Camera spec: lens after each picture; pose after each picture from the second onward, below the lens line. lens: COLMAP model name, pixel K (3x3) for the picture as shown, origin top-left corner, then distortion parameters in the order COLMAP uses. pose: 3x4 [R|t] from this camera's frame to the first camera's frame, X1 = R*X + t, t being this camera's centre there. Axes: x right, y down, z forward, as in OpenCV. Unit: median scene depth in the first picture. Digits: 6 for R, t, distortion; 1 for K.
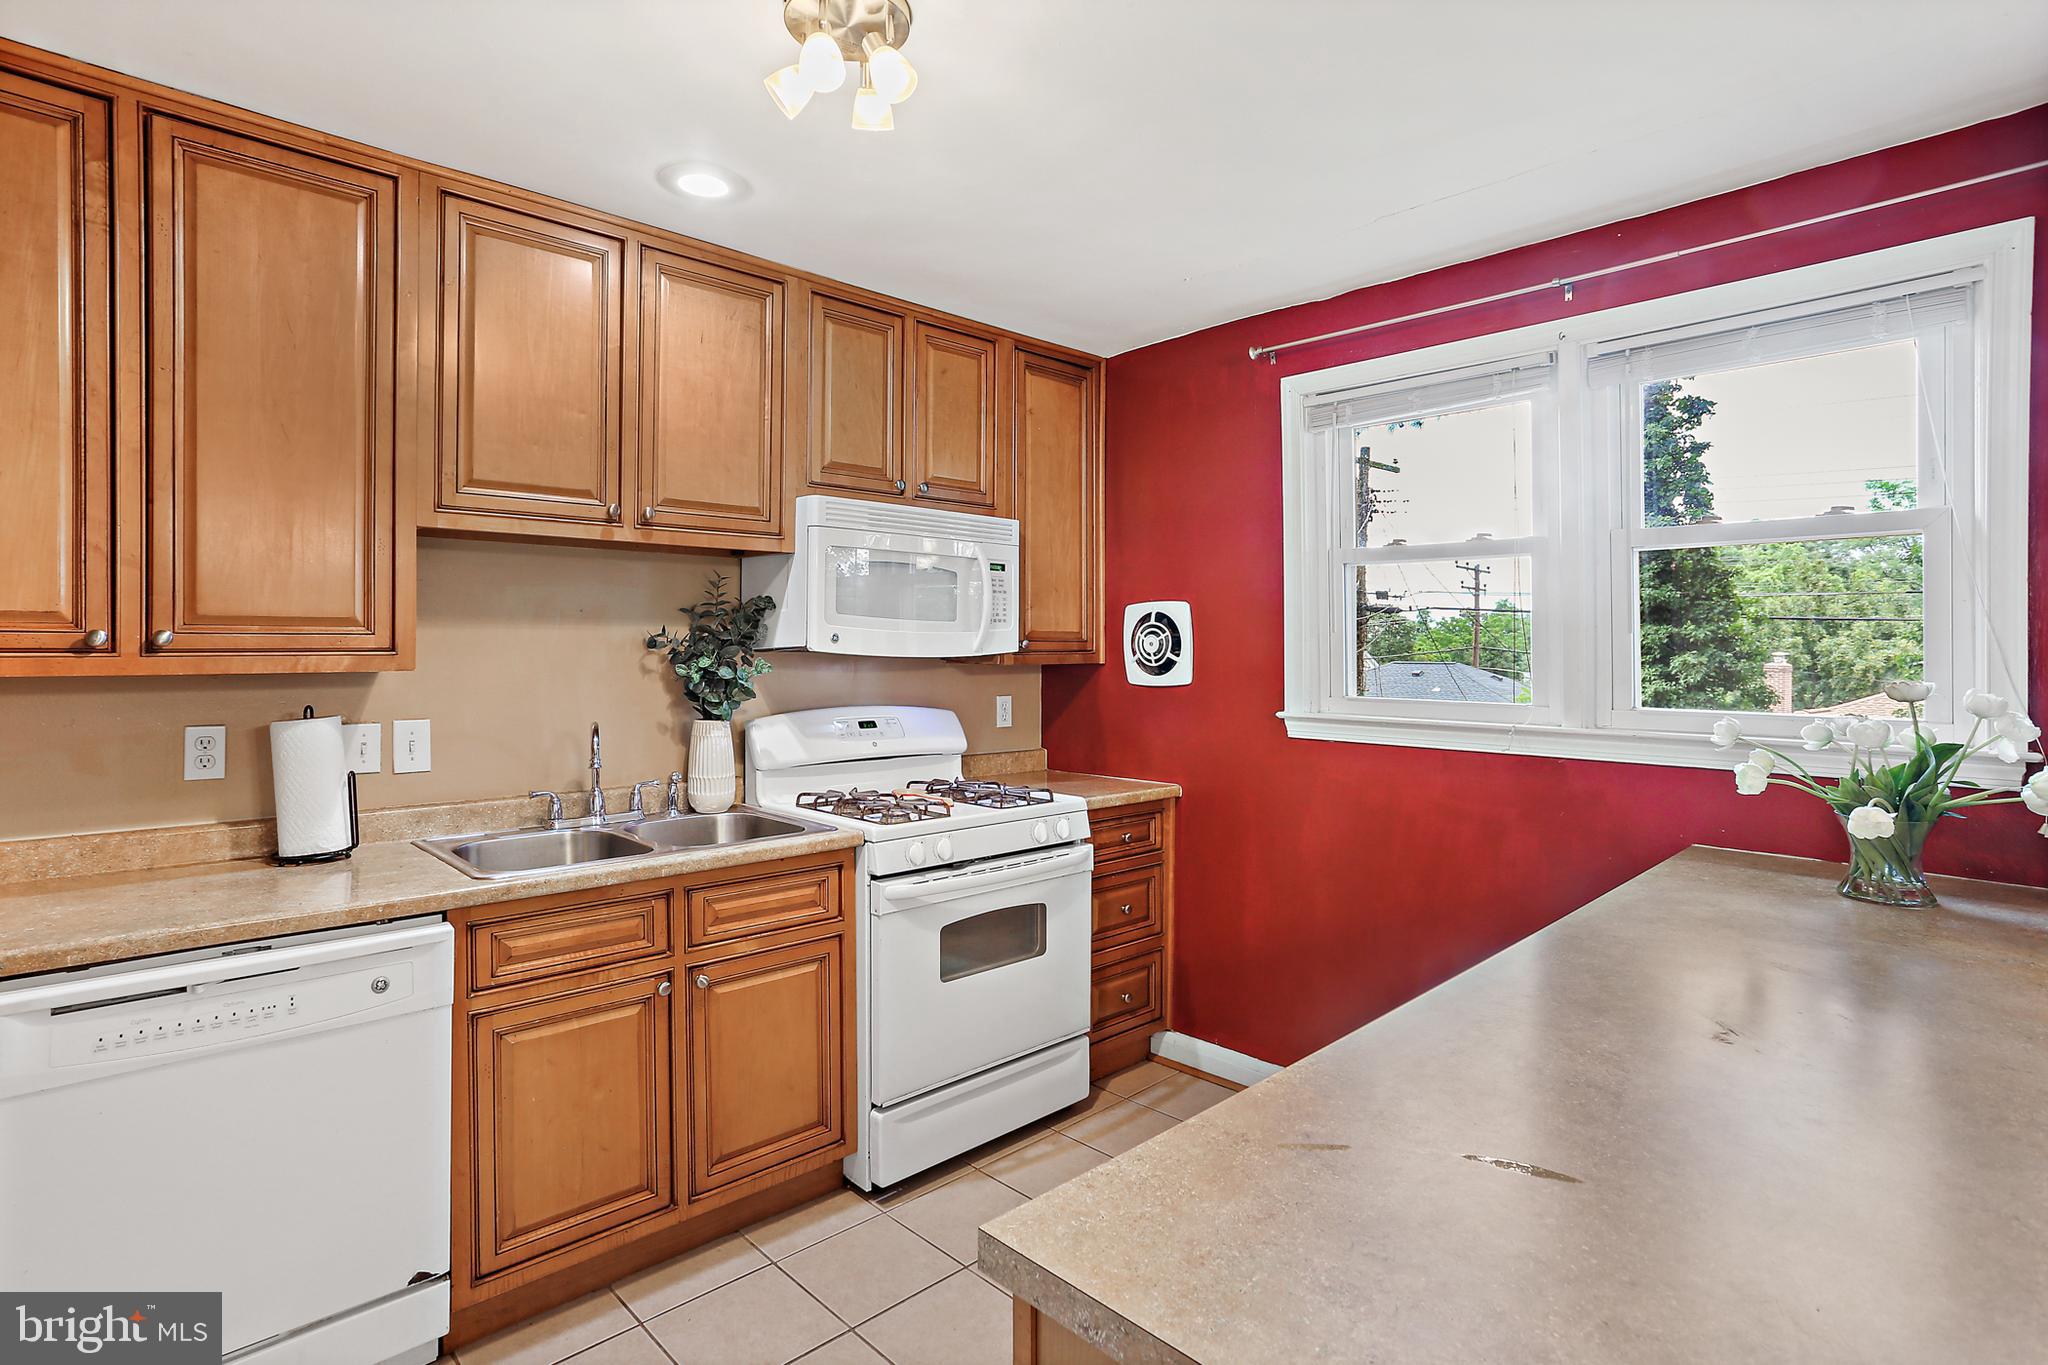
lens RADIAL K [[999.4, 0, 985.4], [0, 999.4, 649.9], [0, 0, 1]] dist [-0.032274, 0.010190]
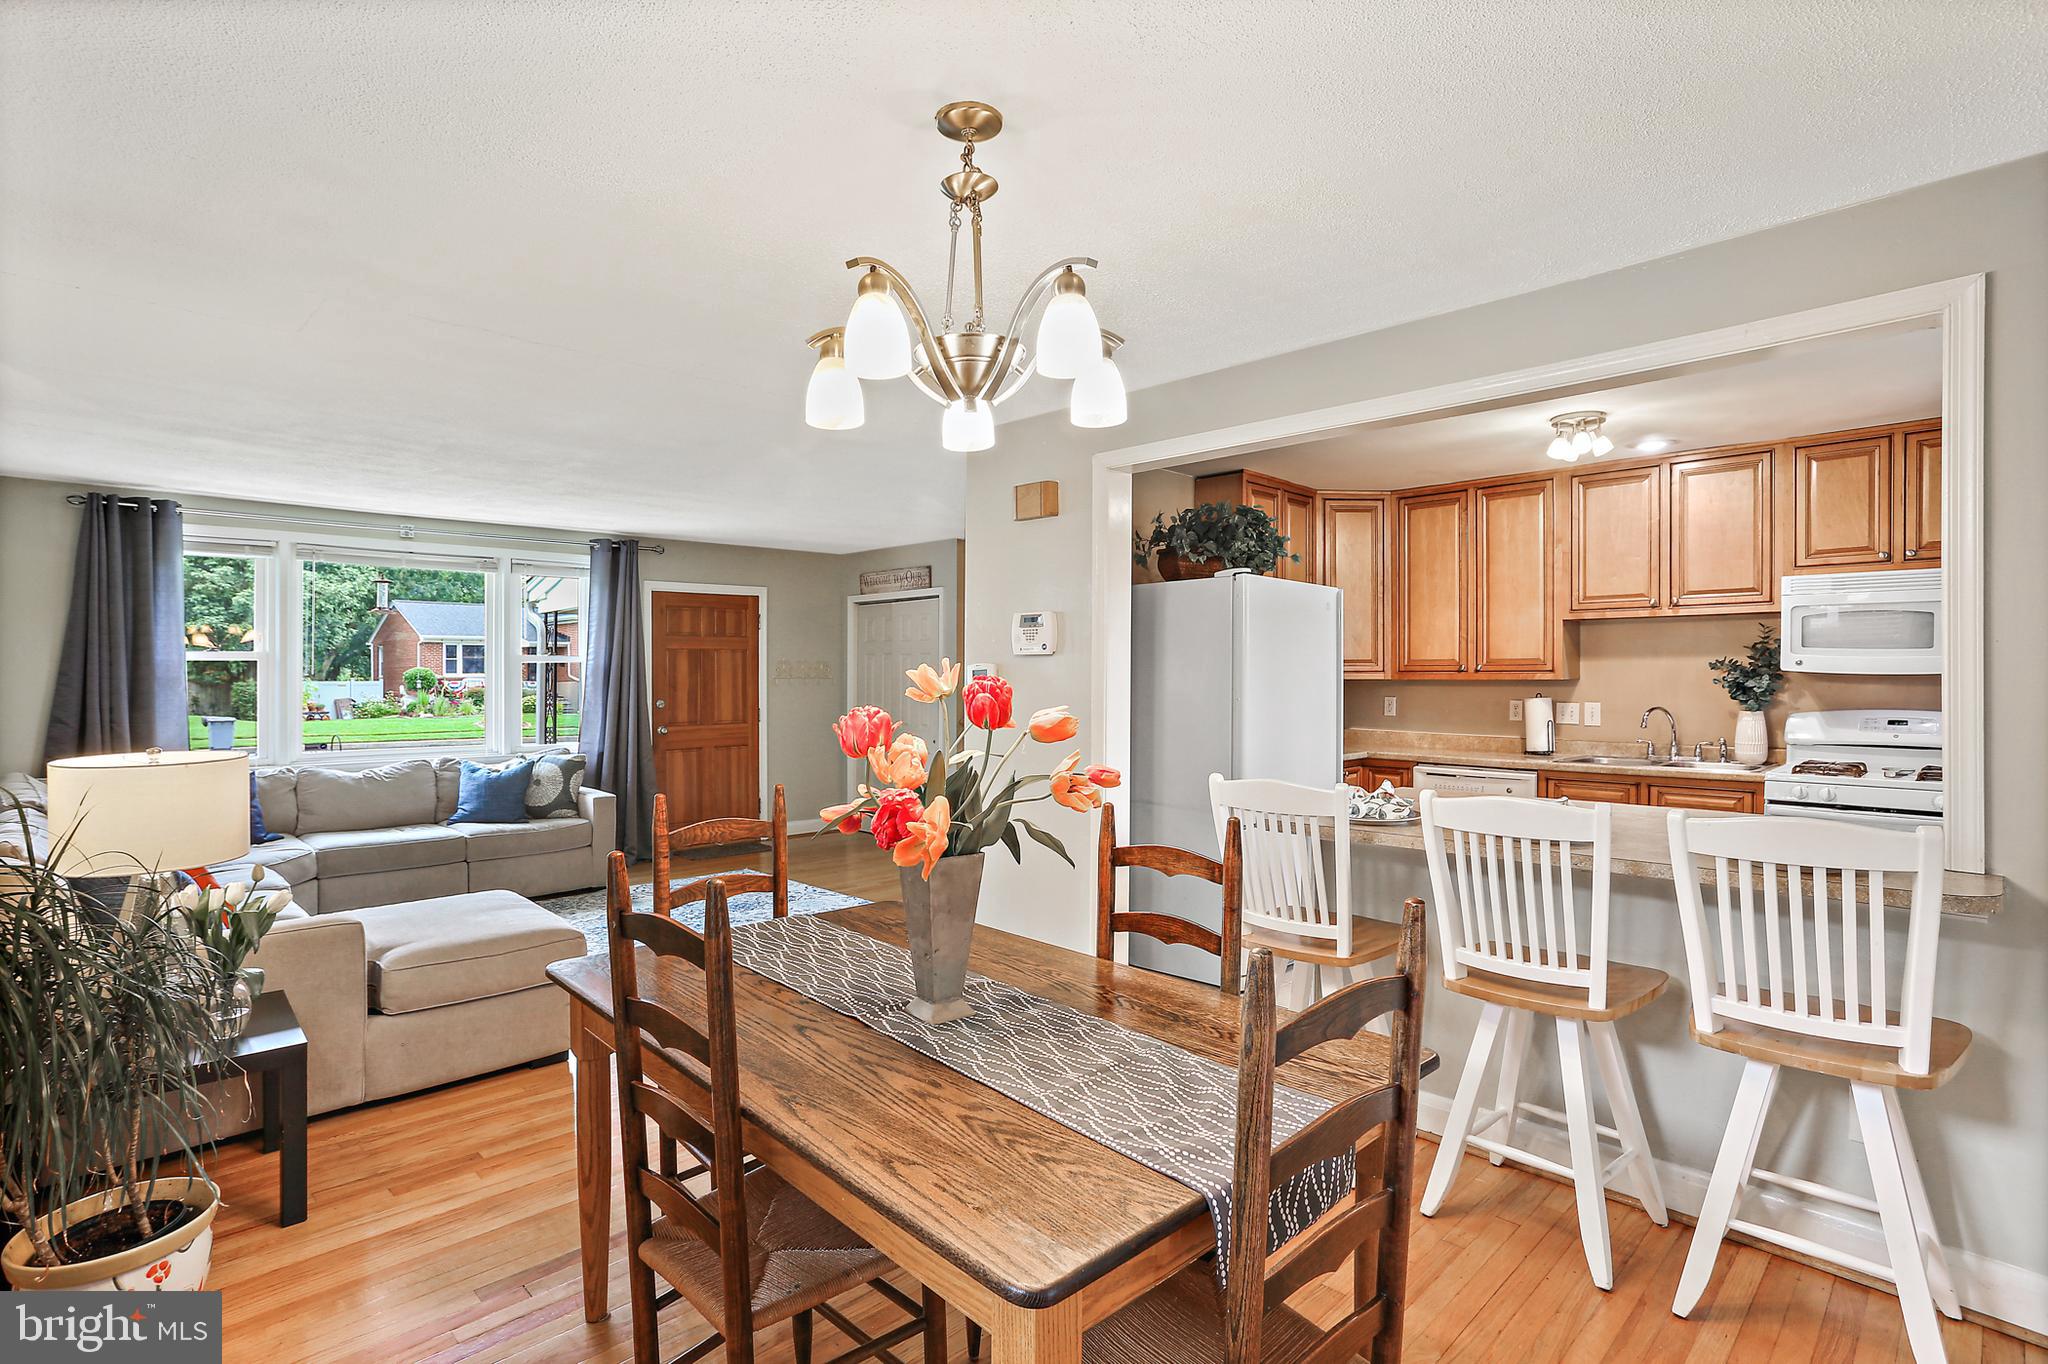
lens RADIAL K [[999.4, 0, 1020.4], [0, 999.4, 661.1], [0, 0, 1]] dist [-0.032274, 0.010190]
pose [[0.034372, -0.014518, -0.999304, 1.539226], [0.004099, 0.999888, -0.014386, 0.004226], [0.999401, -0.003602, 0.034428, -0.350654]]
